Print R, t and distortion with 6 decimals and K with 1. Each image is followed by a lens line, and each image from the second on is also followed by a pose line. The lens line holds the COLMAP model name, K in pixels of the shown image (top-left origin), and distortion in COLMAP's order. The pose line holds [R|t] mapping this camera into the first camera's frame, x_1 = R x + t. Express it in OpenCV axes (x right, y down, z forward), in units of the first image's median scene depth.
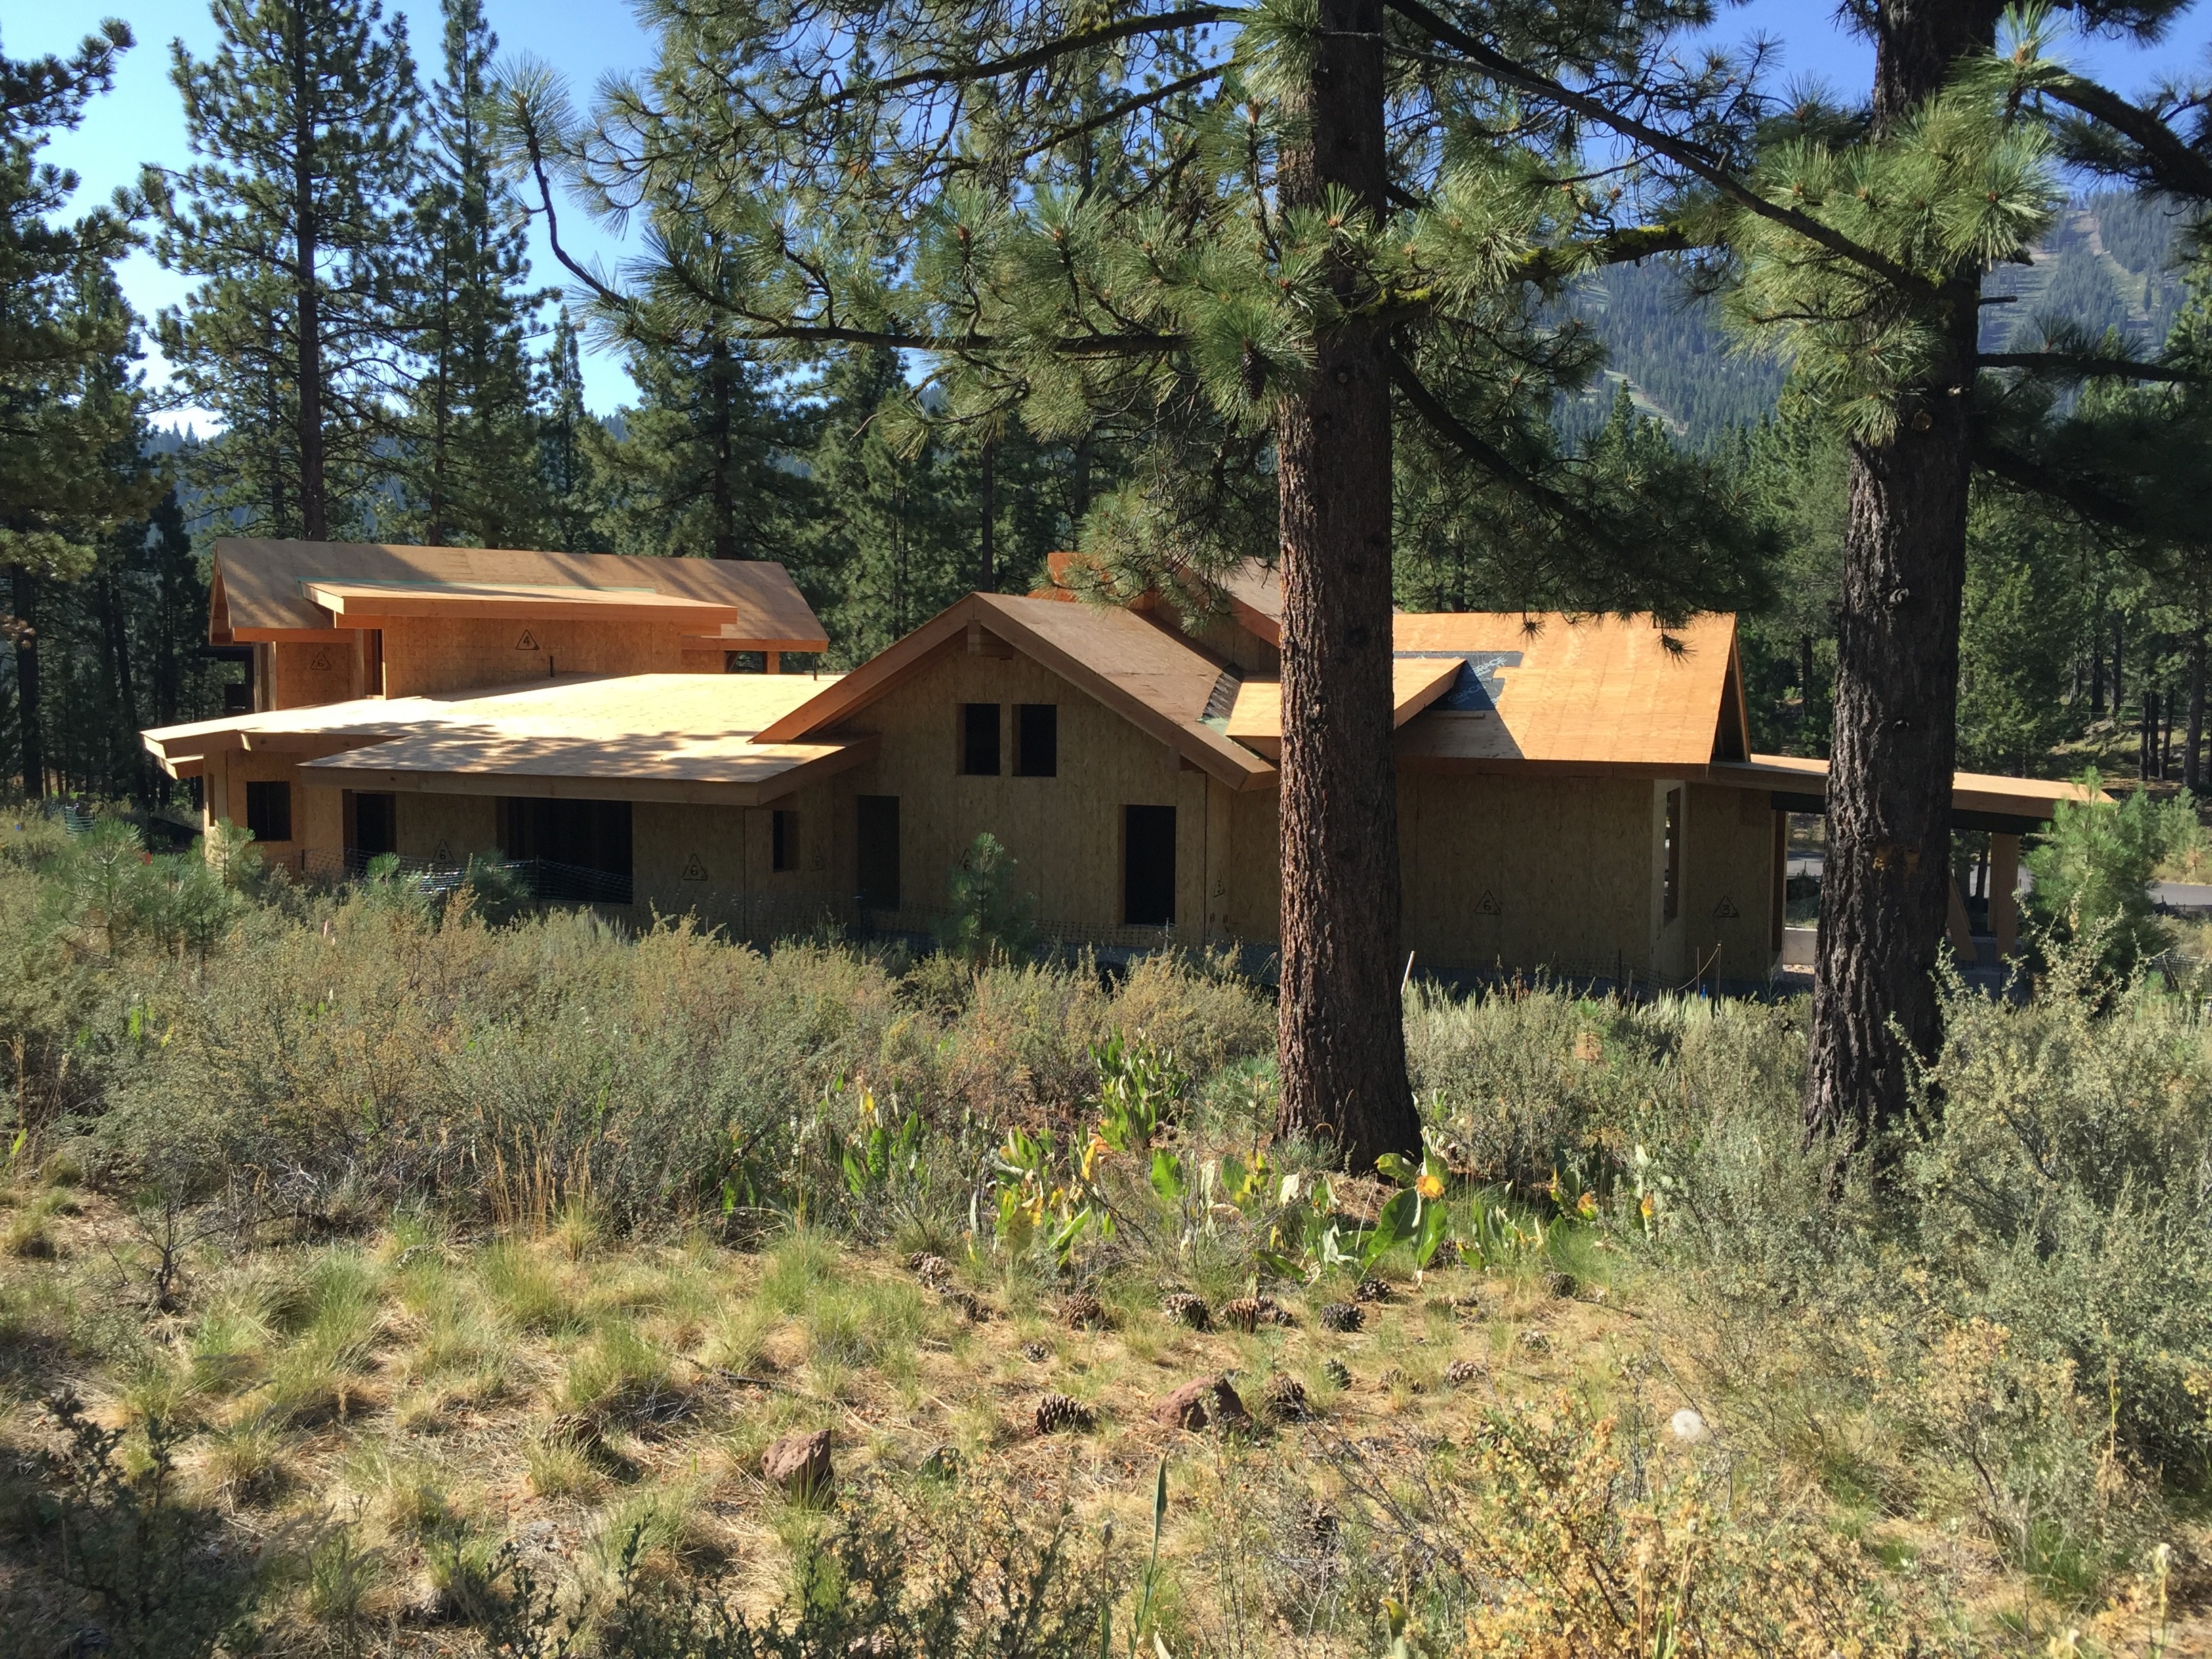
lens RADIAL K [[1867.7, 0, 1105.7], [0, 1867.7, 822.9], [0, 0, 1]] dist [0.034992, -0.004867]
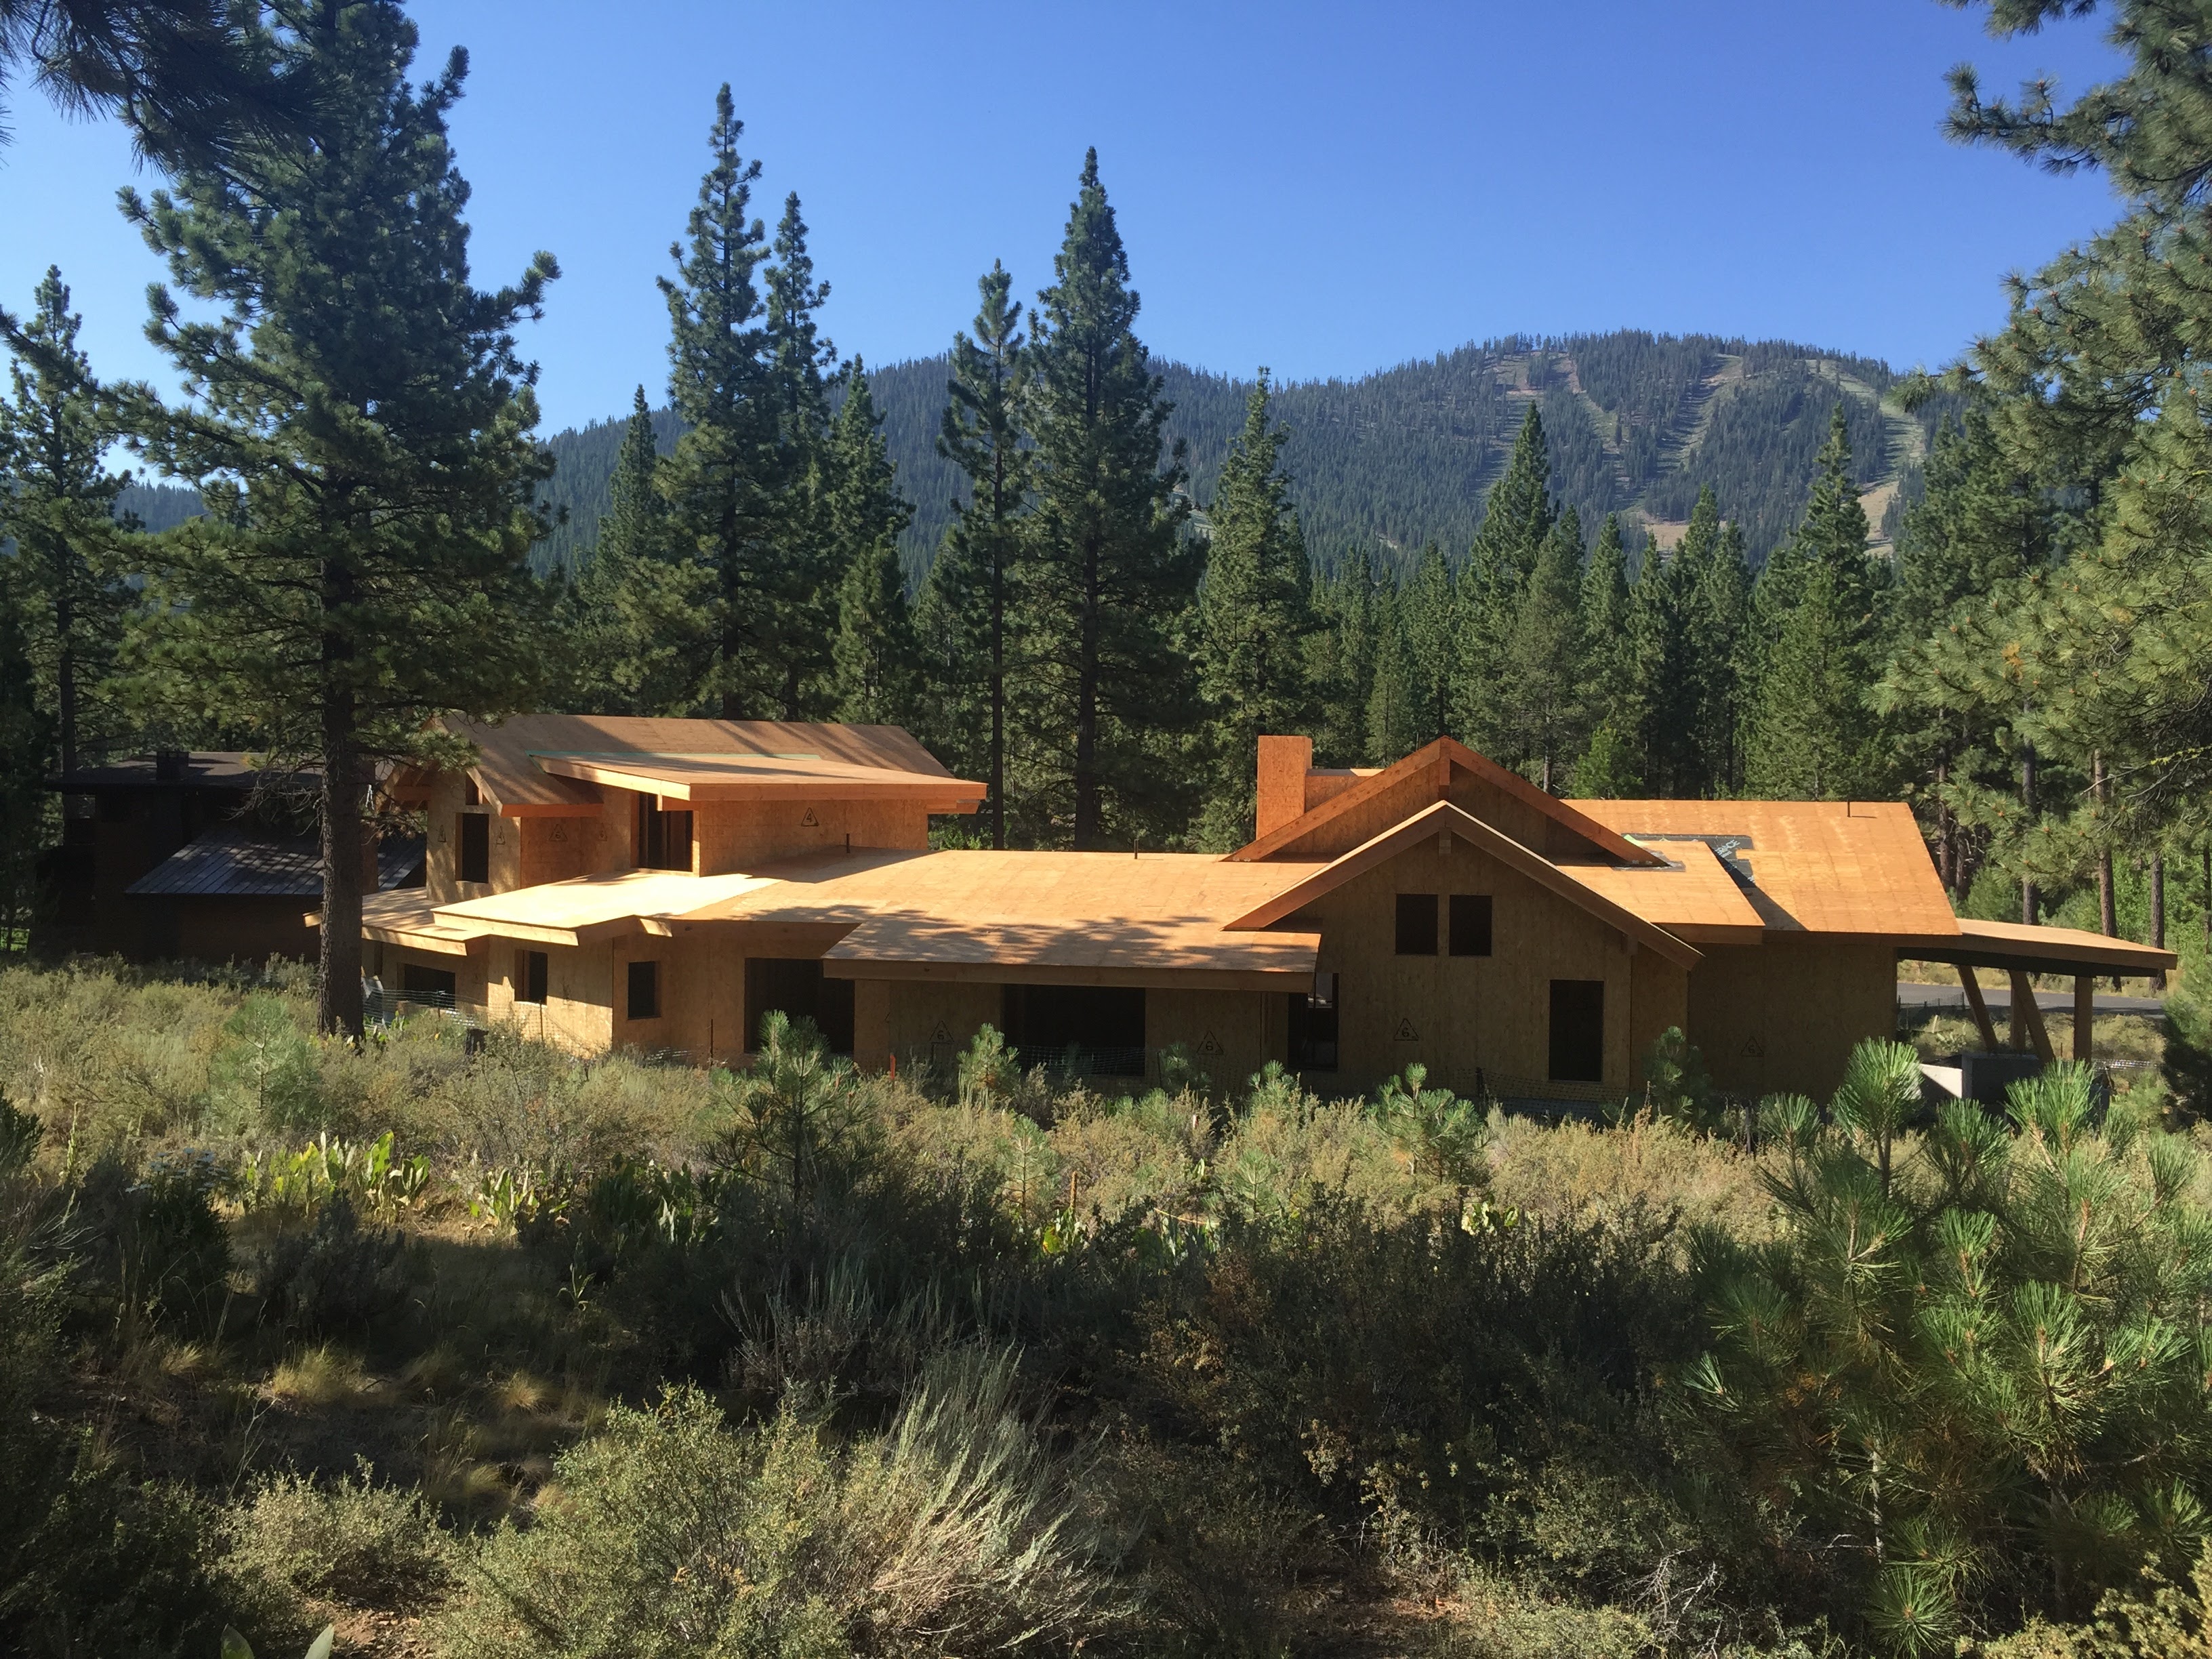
lens RADIAL K [[1867.7, 0, 1108.0], [0, 1867.7, 834.5], [0, 0, 1]] dist [0.034992, -0.004867]
pose [[0.973983, -0.005918, 0.226542, -0.461828], [0.015825, 0.998995, -0.041940, -0.048861], [-0.226066, 0.044433, 0.973098, -0.084538]]
